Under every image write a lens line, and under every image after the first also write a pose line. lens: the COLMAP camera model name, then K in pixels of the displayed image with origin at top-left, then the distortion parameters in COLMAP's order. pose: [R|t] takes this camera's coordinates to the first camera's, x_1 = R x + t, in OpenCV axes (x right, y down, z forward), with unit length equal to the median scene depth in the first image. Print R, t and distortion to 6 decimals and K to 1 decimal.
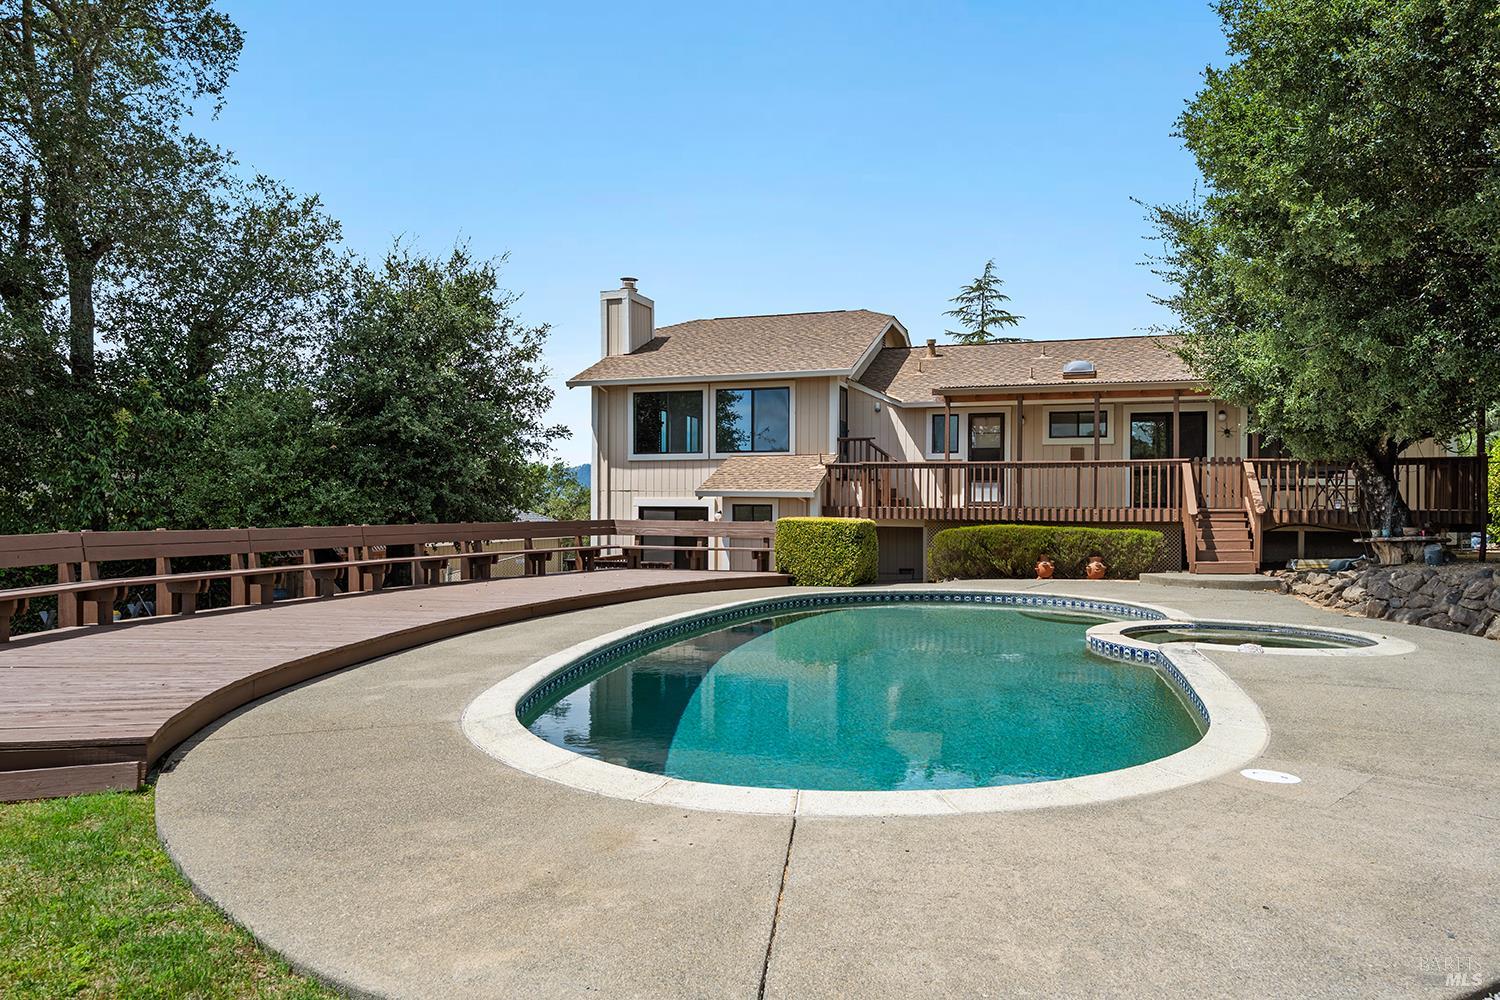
lens RADIAL K [[1064.4, 0, 750.0], [0, 1064.4, 500.0], [0, 0, 1]] dist [0.001495, -0.002141]
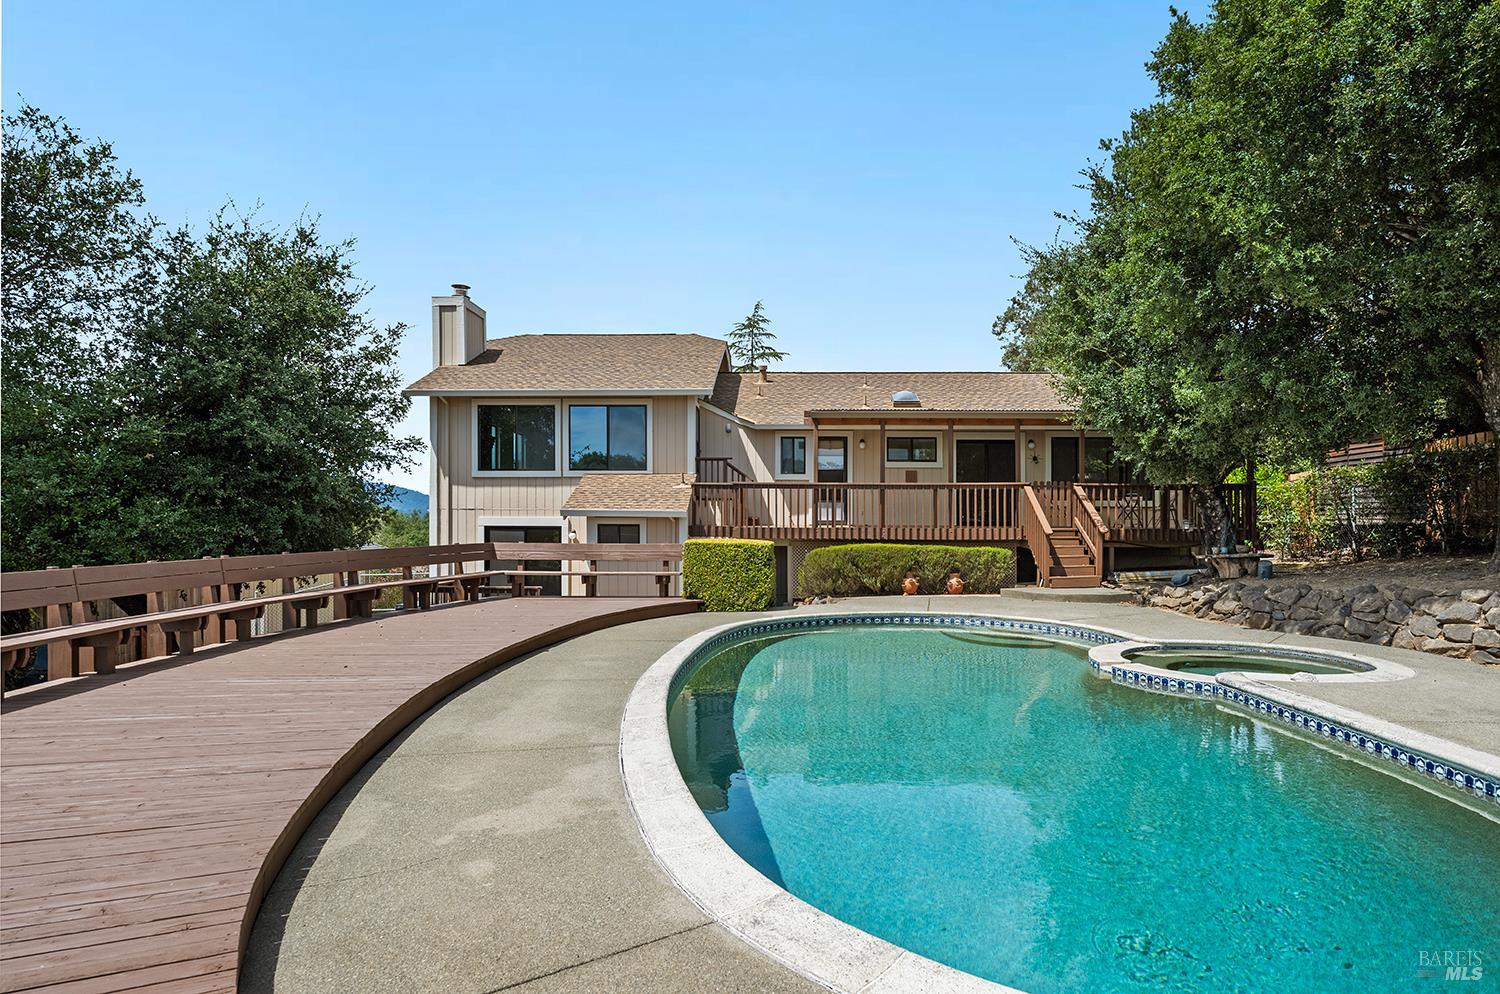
lens RADIAL K [[918.6, 0, 750.0], [0, 918.6, 497.0], [0, 0, 1]] dist [0.003583, 0.003149]
pose [[0.952167, 0.006373, 0.305511, -0.146914], [-0.000776, 0.999830, -0.018437, -0.005691], [-0.305577, 0.017318, 0.952010, 0.178818]]
